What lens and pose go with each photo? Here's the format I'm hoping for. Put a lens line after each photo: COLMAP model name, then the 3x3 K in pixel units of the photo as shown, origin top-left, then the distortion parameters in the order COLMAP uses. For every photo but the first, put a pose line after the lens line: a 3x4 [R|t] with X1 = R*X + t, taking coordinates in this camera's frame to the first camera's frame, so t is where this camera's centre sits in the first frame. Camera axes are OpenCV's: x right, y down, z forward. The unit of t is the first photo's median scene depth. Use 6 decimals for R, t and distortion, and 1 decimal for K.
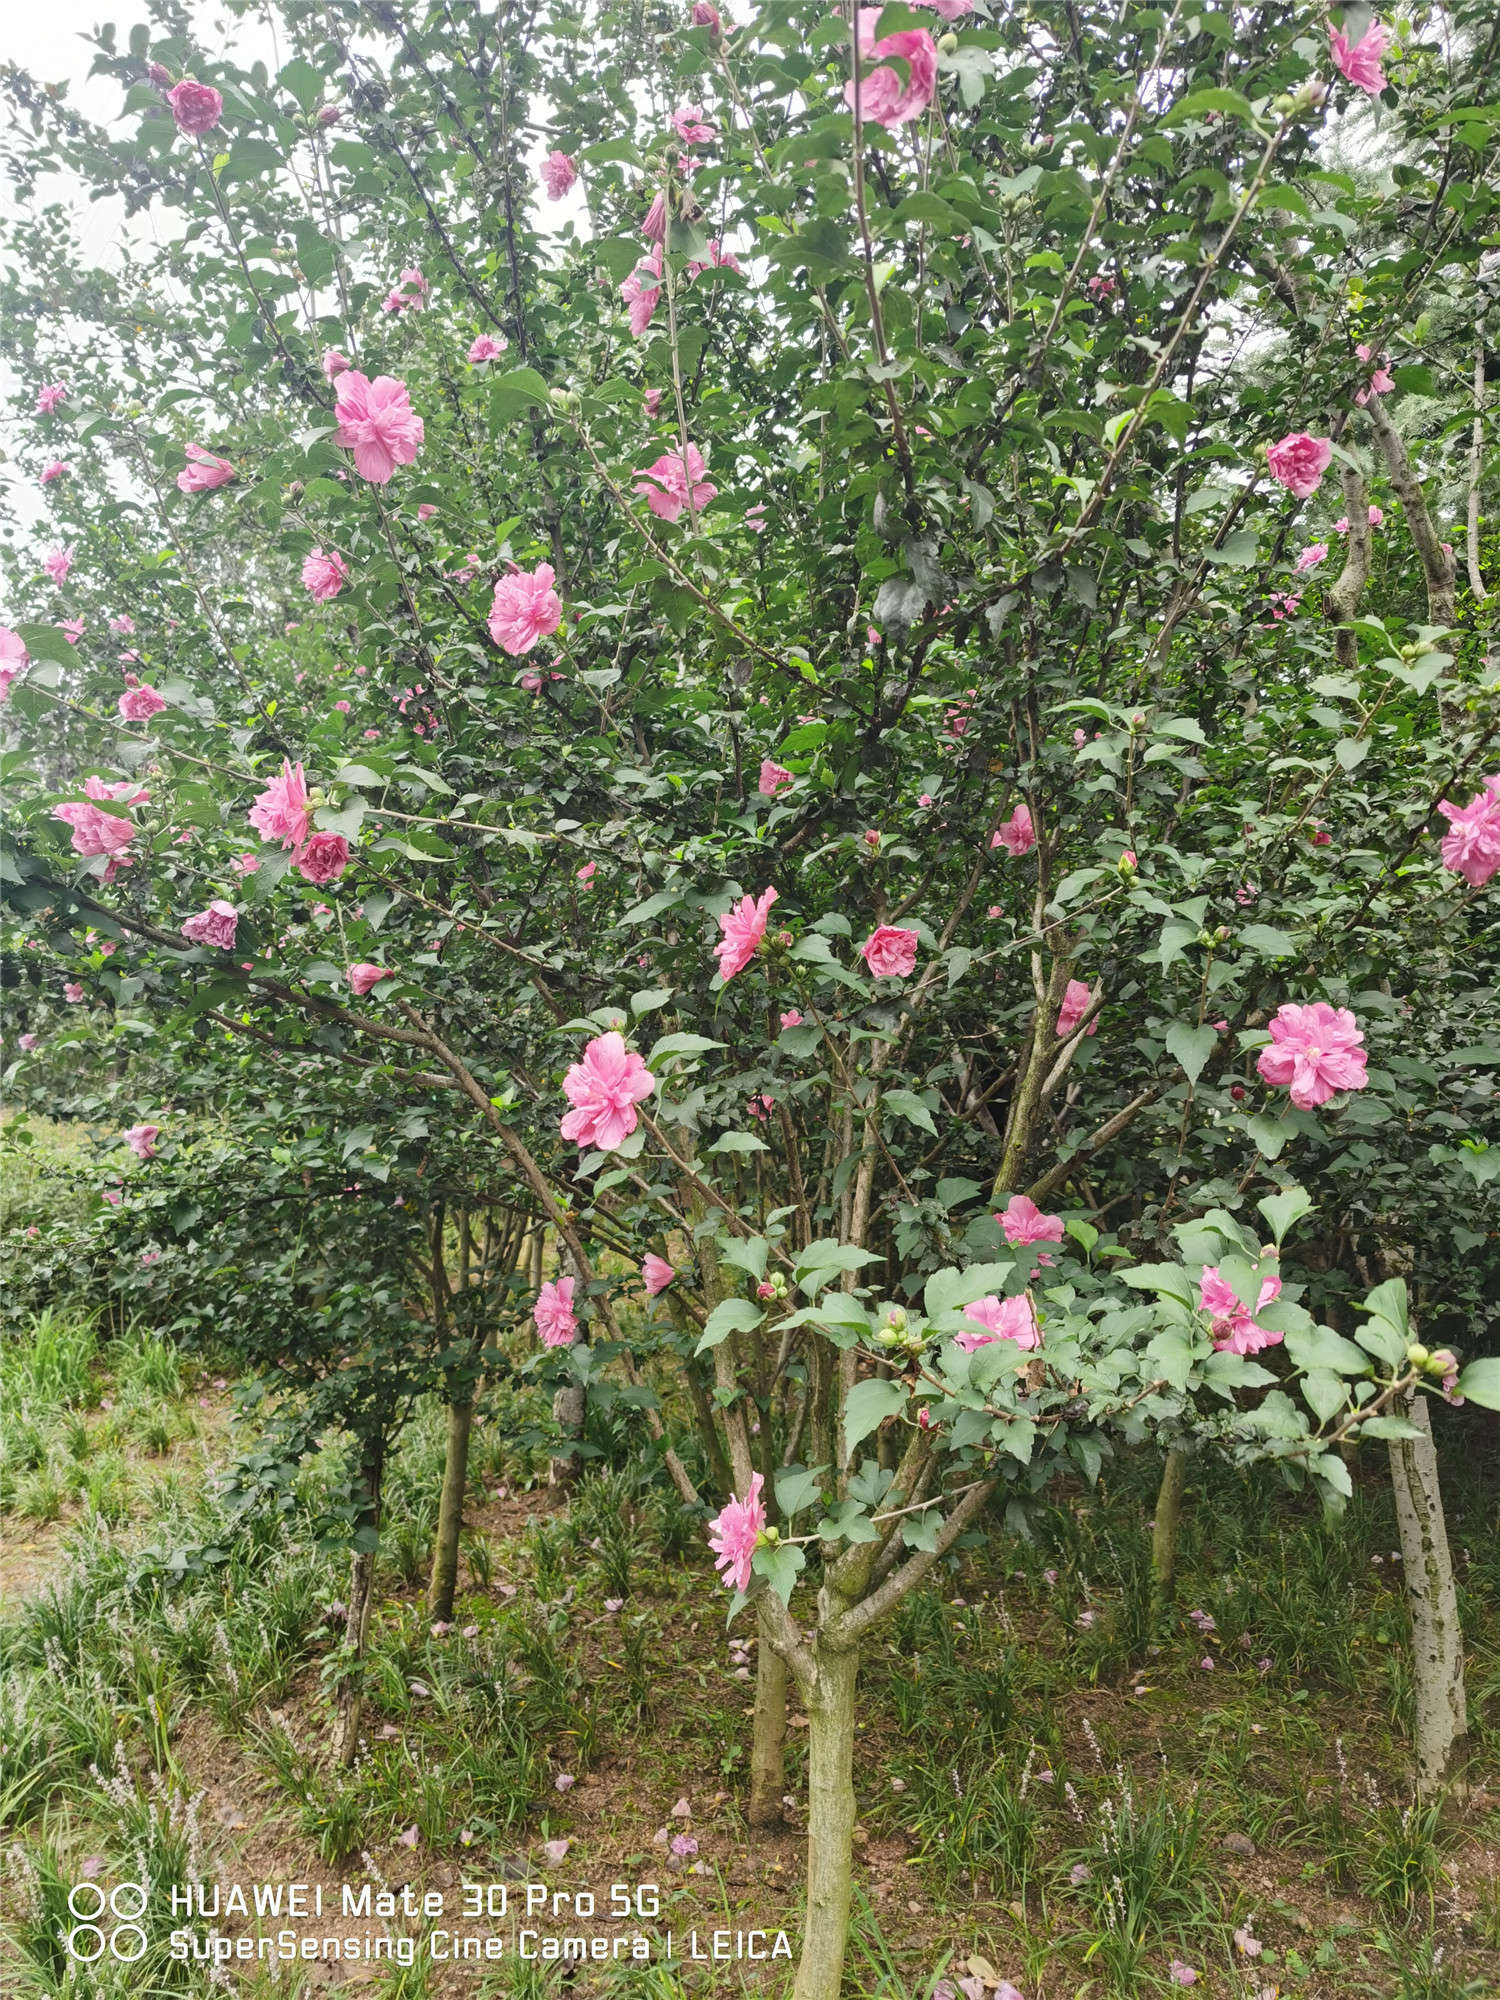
lens RADIAL K [[1556.4, 0, 750.0], [0, 1556.4, 1000.0], [0, 0, 1]] dist [0.076908, -0.121602]
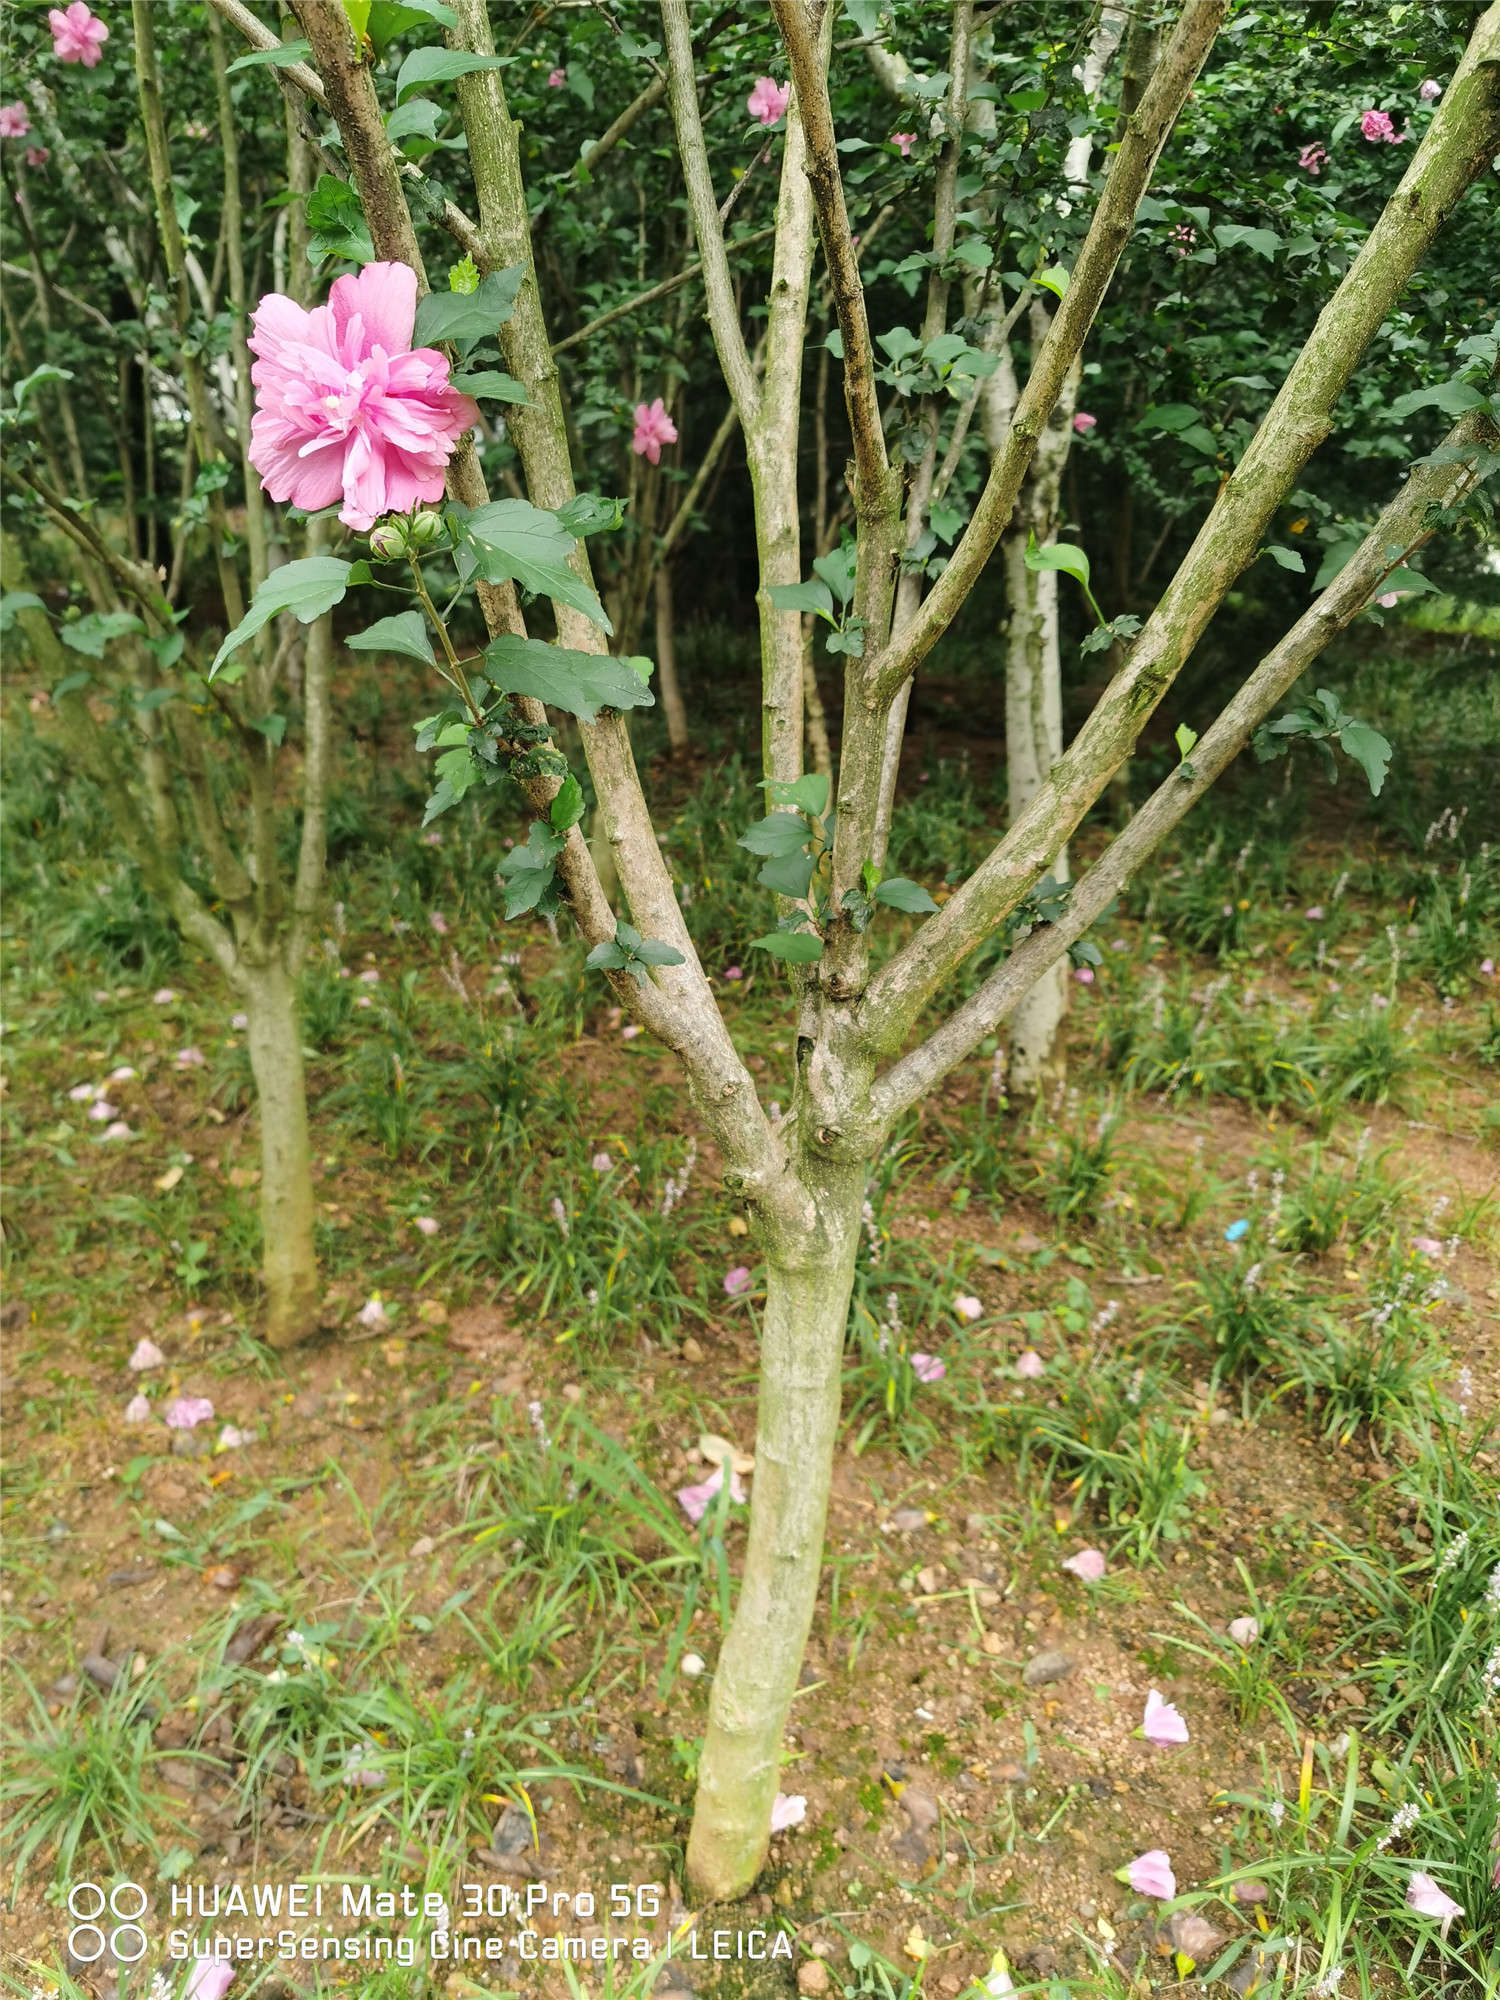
lens RADIAL K [[1556.4, 0, 750.0], [0, 1556.4, 1000.0], [0, 0, 1]] dist [0.076908, -0.121602]
pose [[0.836650, -0.199089, 0.510276, -0.141293], [-0.029443, 0.913911, 0.404846, 0.108917], [-0.546947, -0.353738, 0.758761, 0.429571]]
